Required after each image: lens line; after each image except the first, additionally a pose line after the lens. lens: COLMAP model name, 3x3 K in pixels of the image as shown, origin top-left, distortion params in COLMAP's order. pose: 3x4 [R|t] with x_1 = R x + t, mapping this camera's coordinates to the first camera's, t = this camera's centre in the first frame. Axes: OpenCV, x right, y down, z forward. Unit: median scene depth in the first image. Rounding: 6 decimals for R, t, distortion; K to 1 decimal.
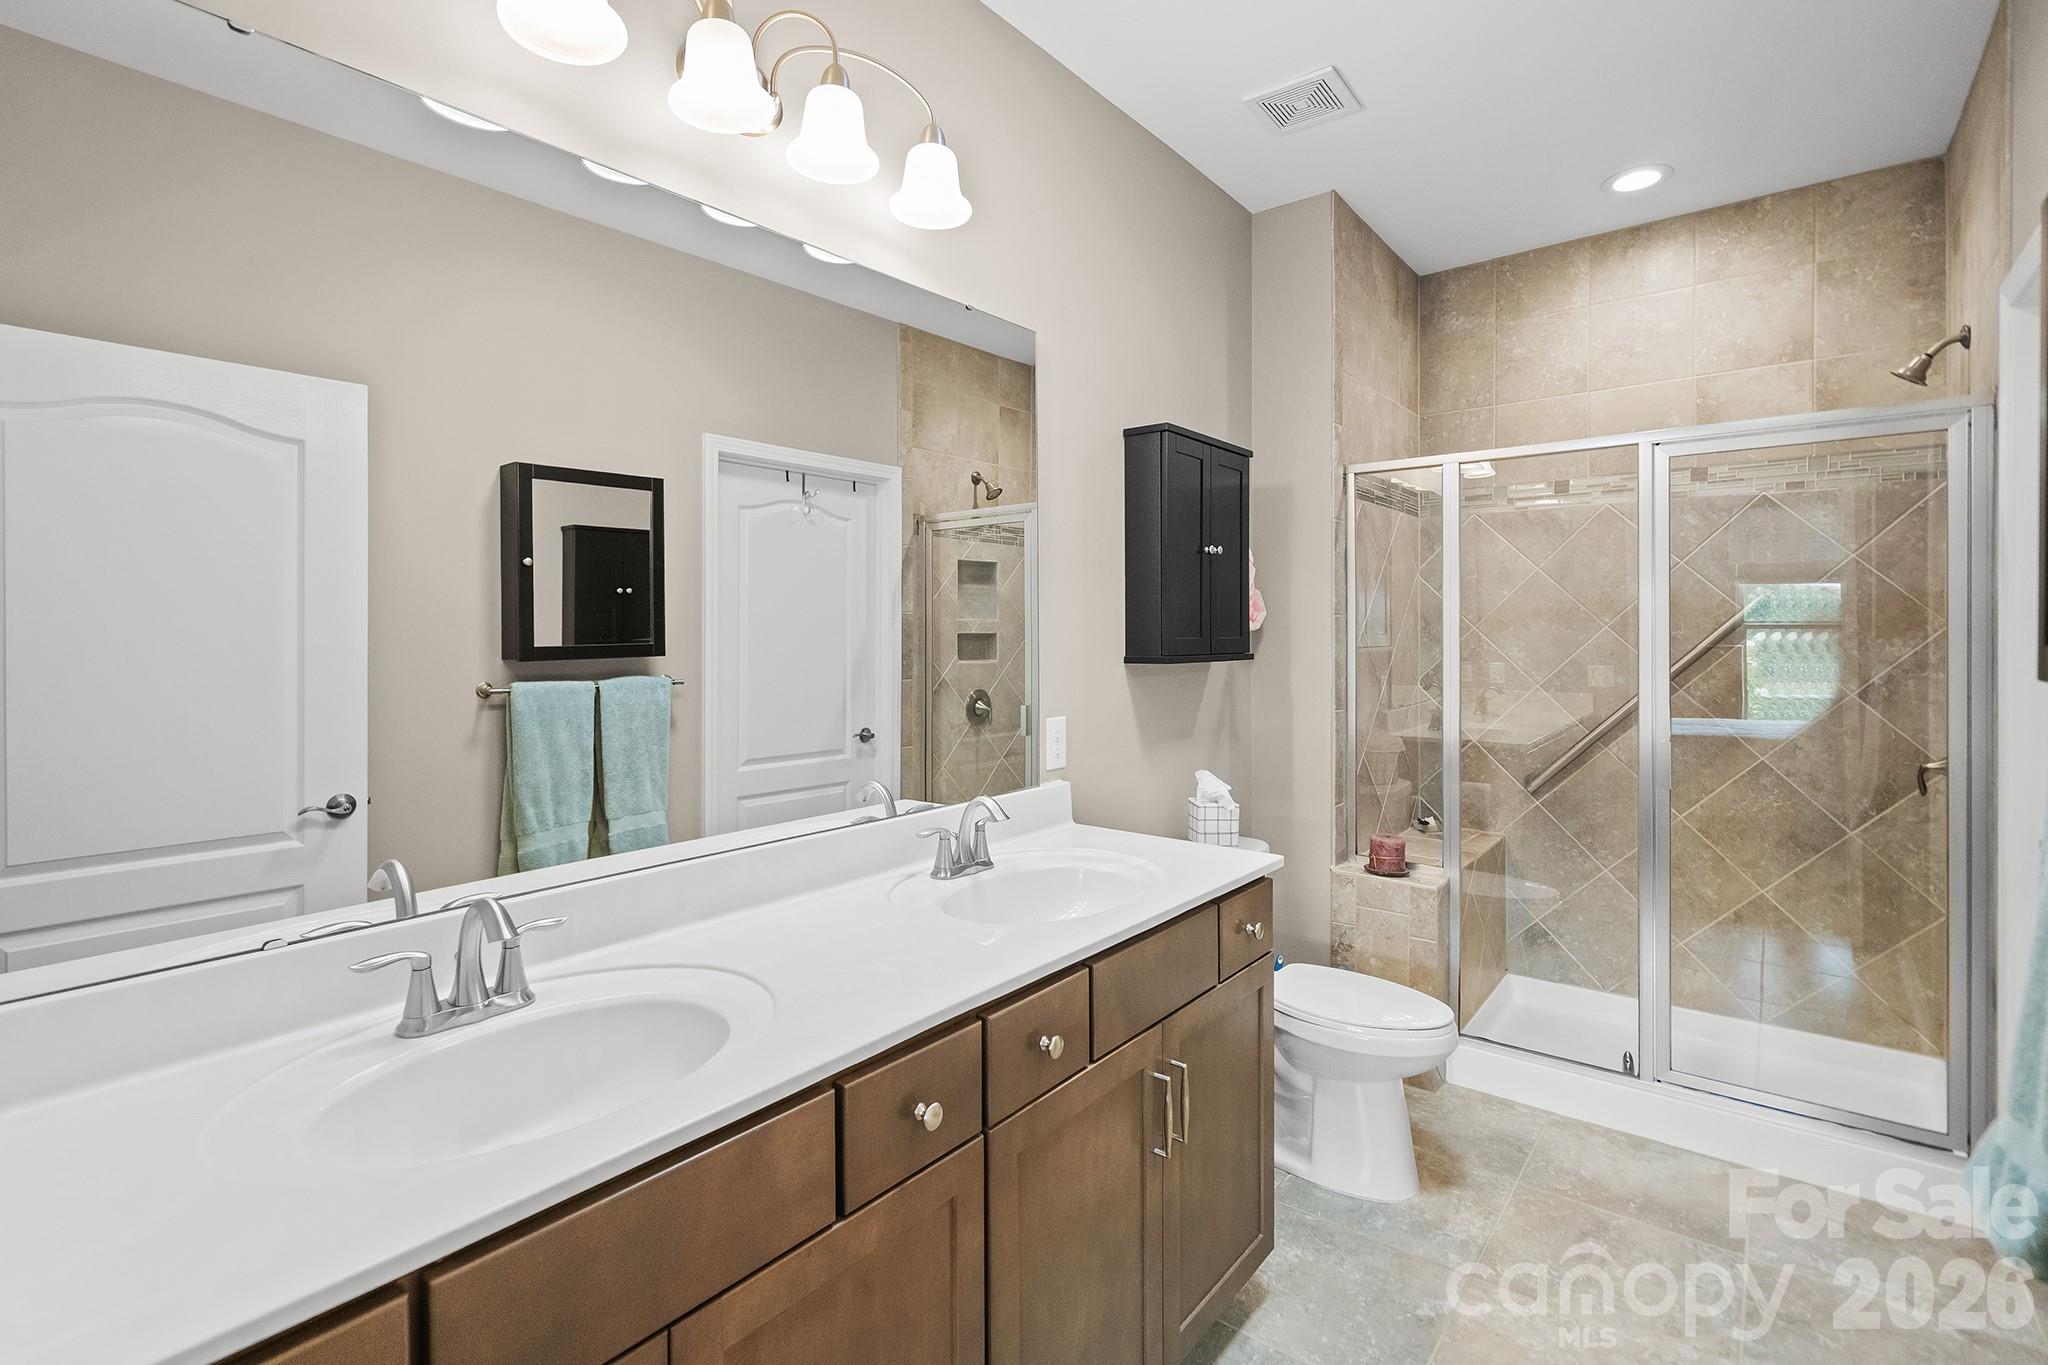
lens RADIAL K [[959.4, 0, 999.5], [0, 959.4, 648.2], [0, 0, 1]] dist [-0.001774, 0.001359]
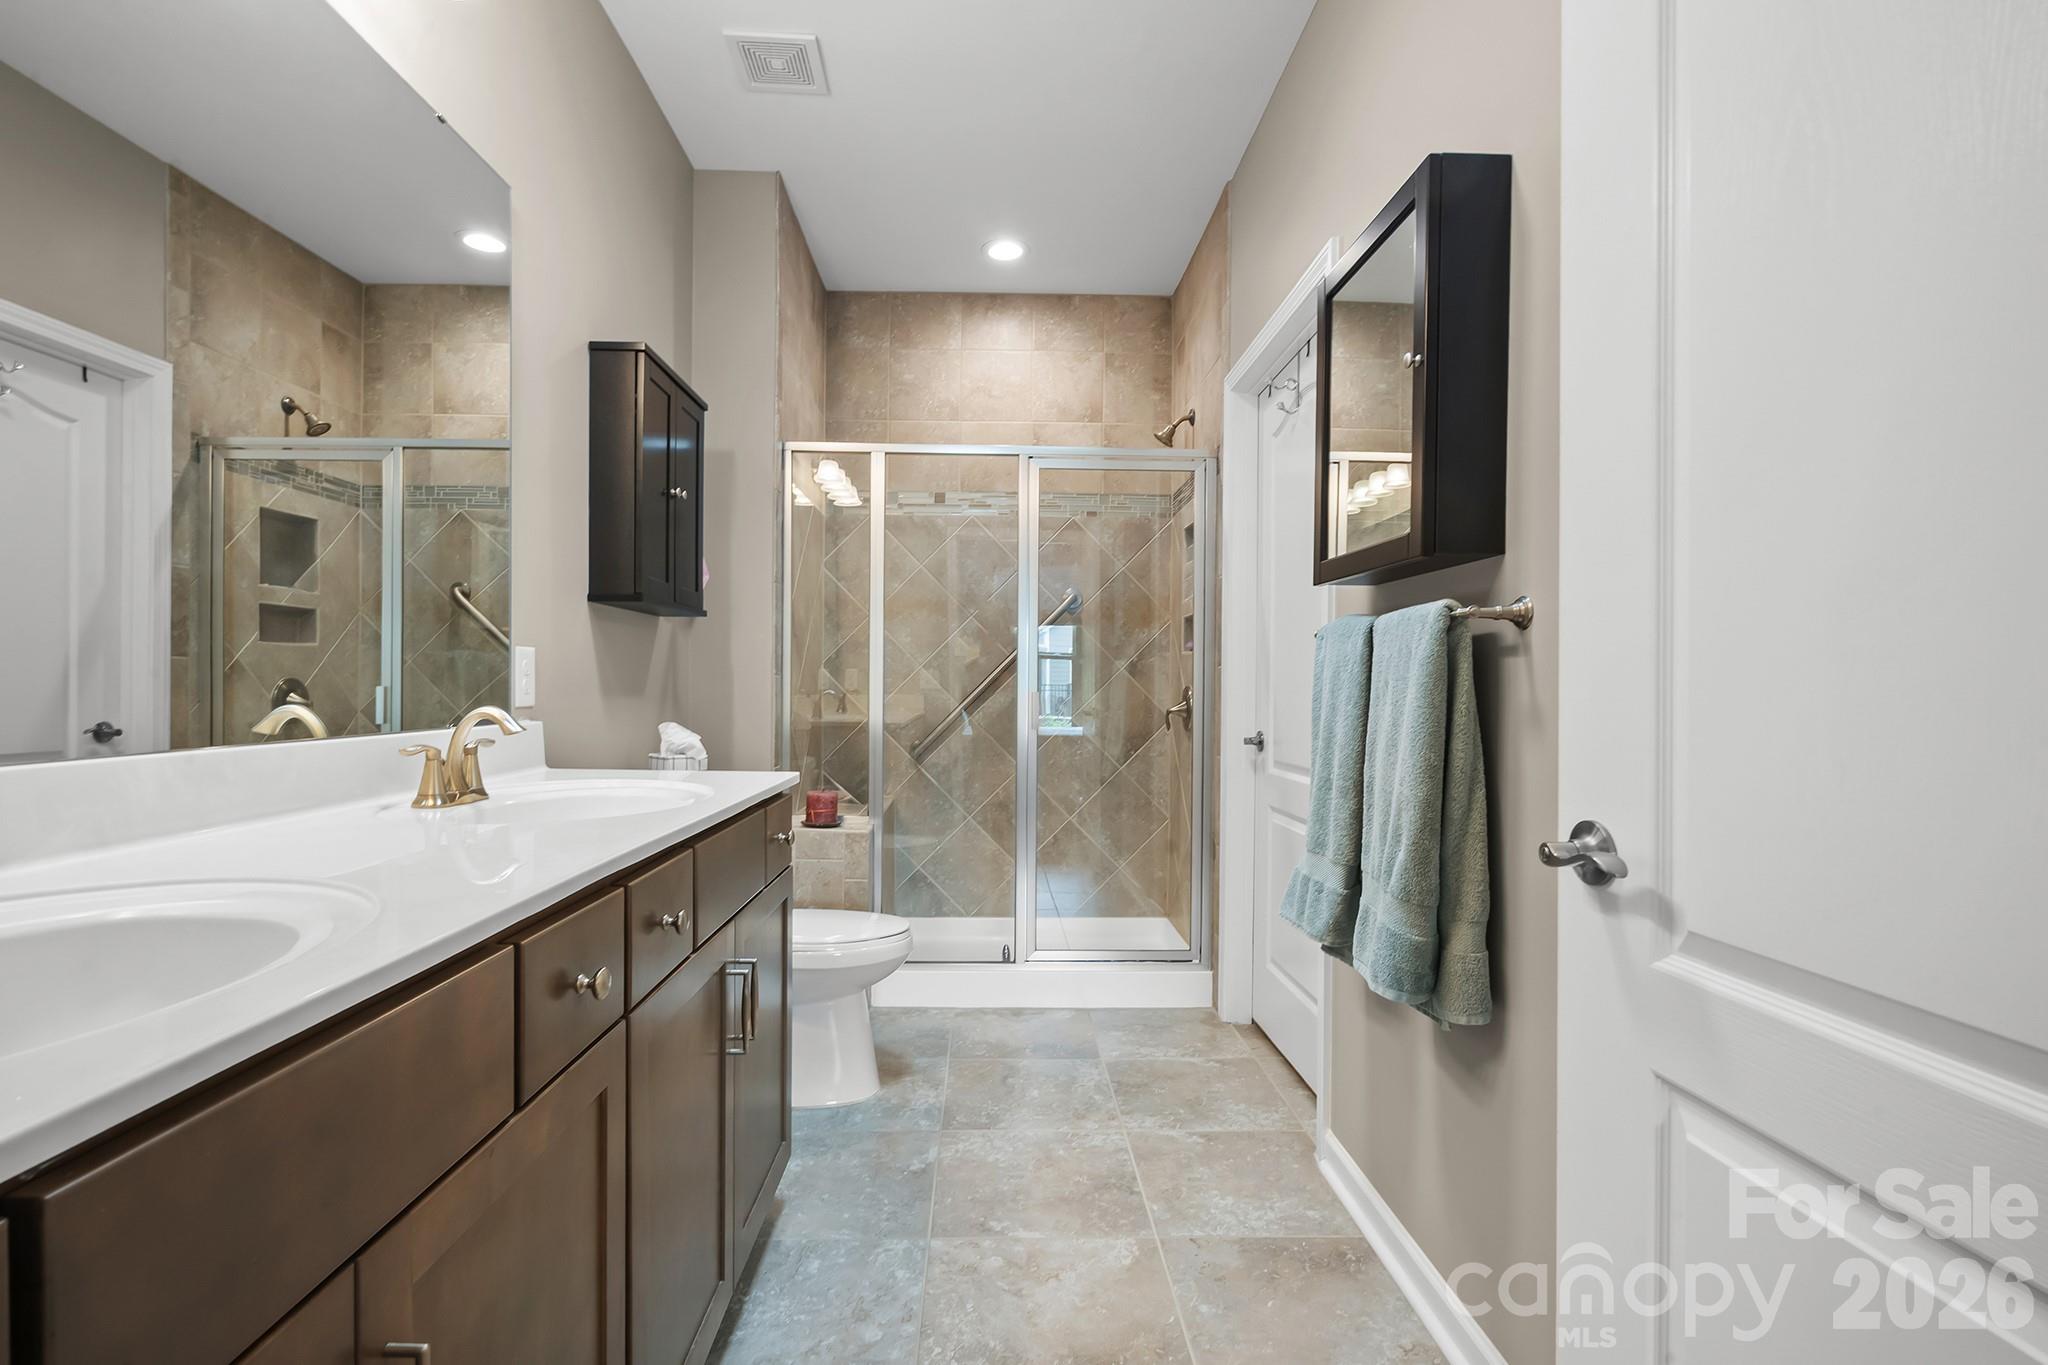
lens RADIAL K [[951.6, 0, 1018.5], [0, 951.6, 698.1], [0, 0, 1]] dist [-0.003209, 0.000815]
pose [[0.759326, 0.001429, 0.650709, -0.119794], [-0.006053, 0.999970, 0.004867, 0.082926], [-0.650682, -0.007634, 0.759312, 0.047072]]
